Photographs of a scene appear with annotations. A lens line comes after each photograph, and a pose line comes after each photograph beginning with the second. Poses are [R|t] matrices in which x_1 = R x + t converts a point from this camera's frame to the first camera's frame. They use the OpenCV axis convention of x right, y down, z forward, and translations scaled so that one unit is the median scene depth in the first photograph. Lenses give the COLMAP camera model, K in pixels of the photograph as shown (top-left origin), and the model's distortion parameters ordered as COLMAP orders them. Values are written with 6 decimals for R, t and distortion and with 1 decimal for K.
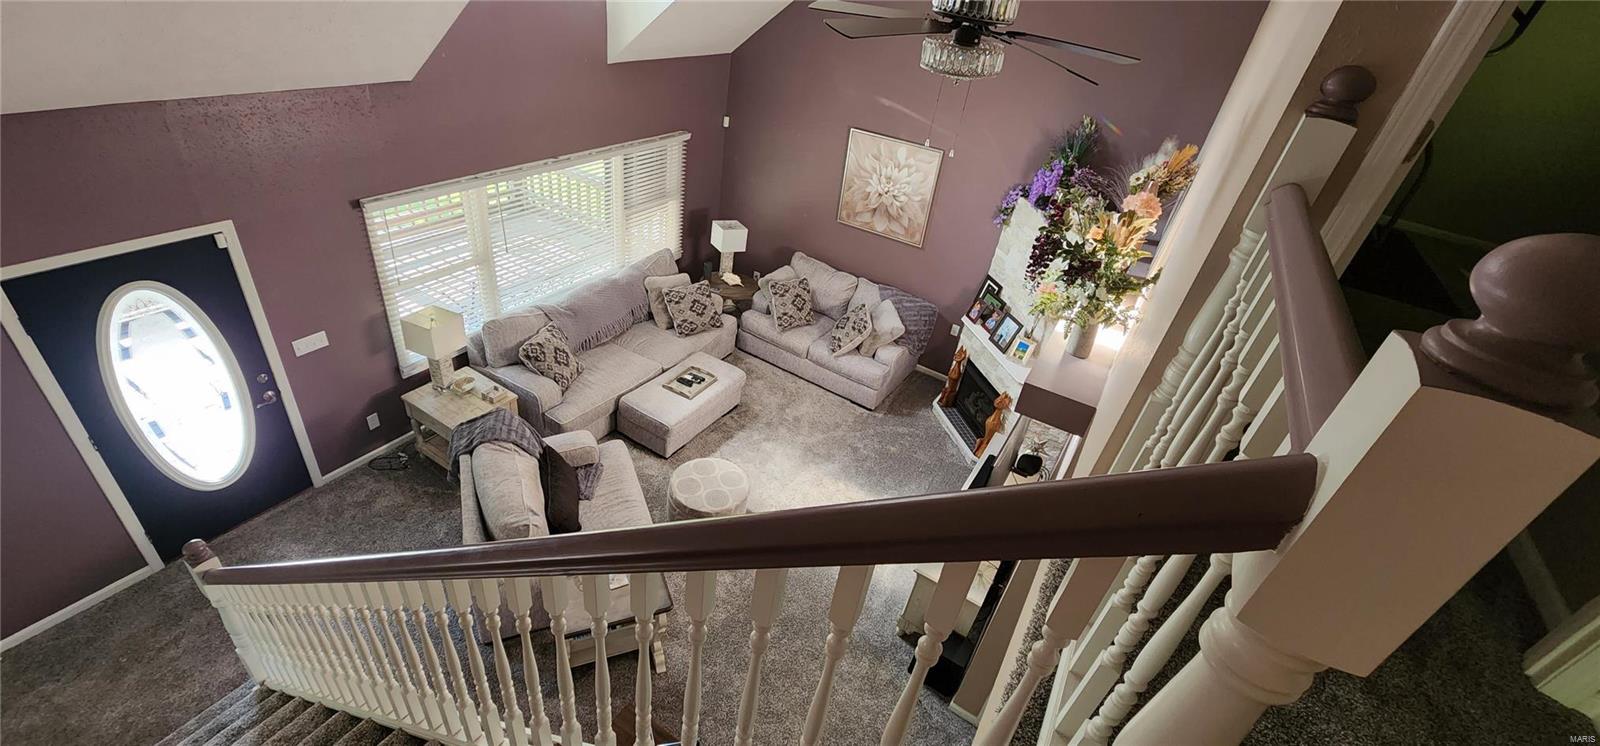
lens RADIAL K [[665.2, 0, 793.6], [0, 665.2, 376.9], [0, 0, 1]] dist [0.003164, -0.000950]
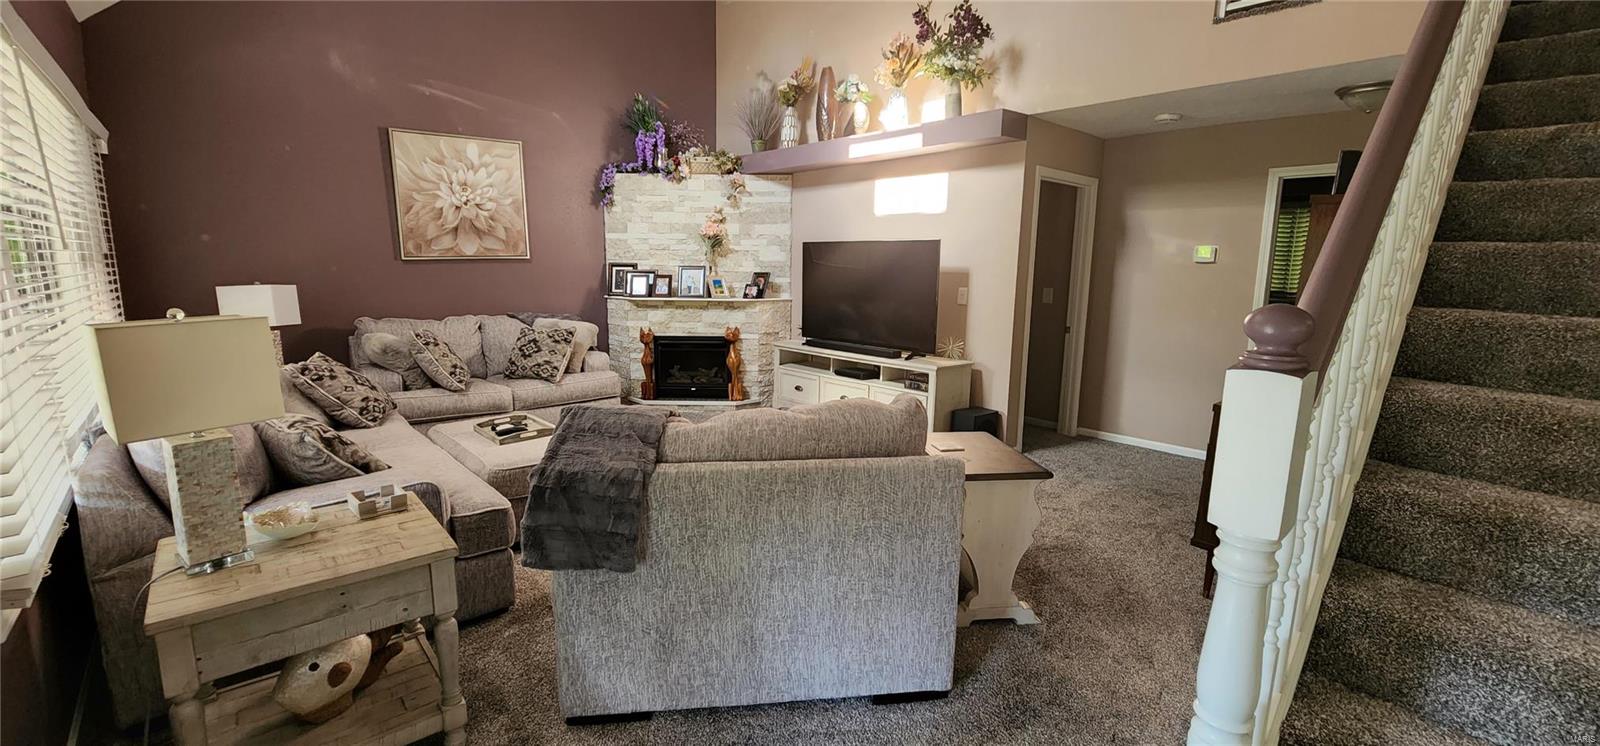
lens RADIAL K [[665.2, 0, 807.5], [0, 665.2, 367.0], [0, 0, 1]] dist [0.003164, -0.000950]
pose [[0.287448, -0.281911, 0.915369, -0.539961], [0.557150, 0.826587, 0.079610, 0.053373], [-0.779075, 0.487114, 0.394667, 0.462523]]
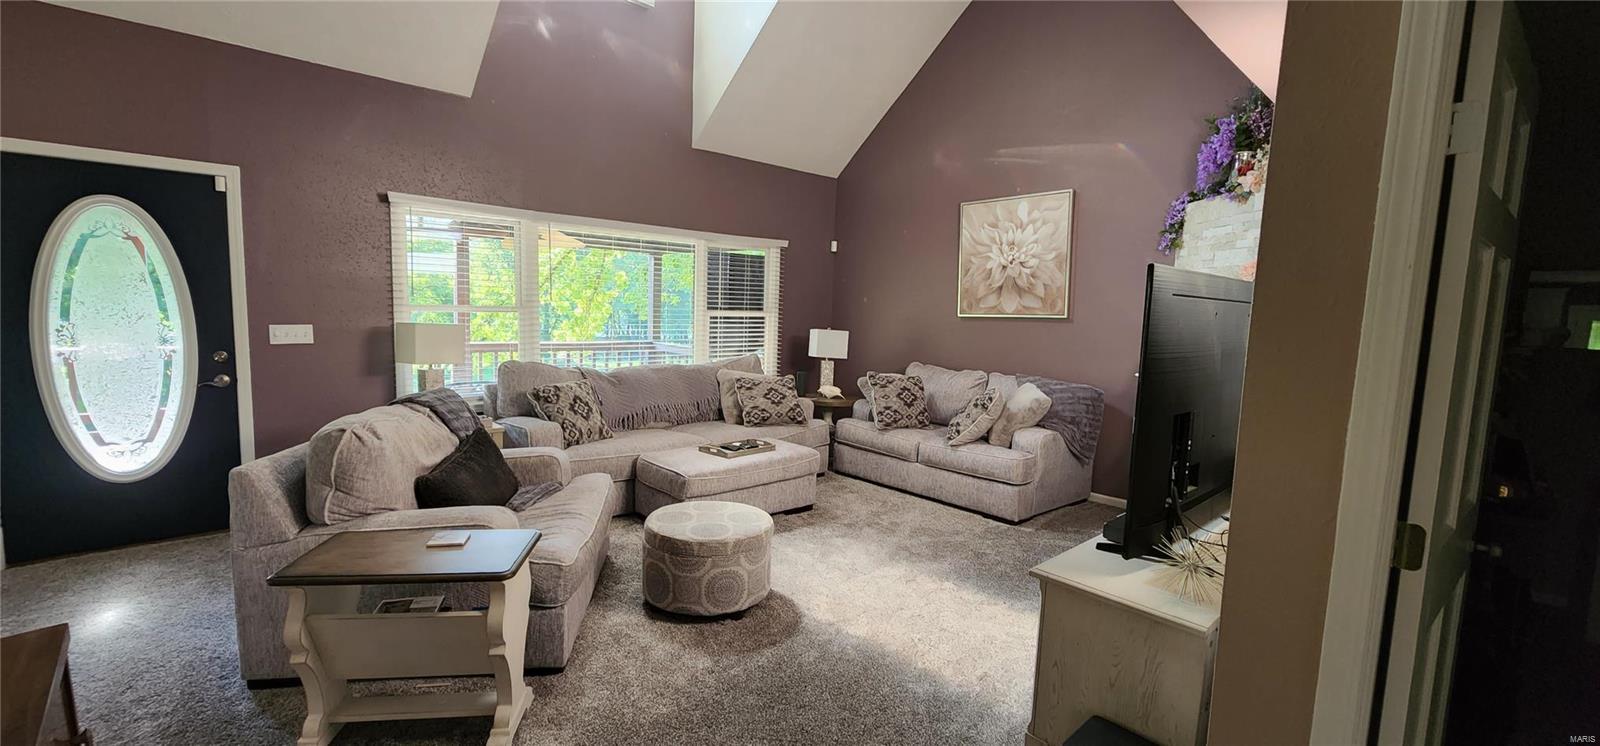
lens RADIAL K [[665.2, 0, 800.9], [0, 665.2, 379.4], [0, 0, 1]] dist [0.003164, -0.000950]
pose [[0.958613, -0.075136, -0.274620, 0.106764], [-0.069067, 0.874370, -0.480320, 0.257165], [0.276208, 0.479408, 0.832993, 0.326935]]
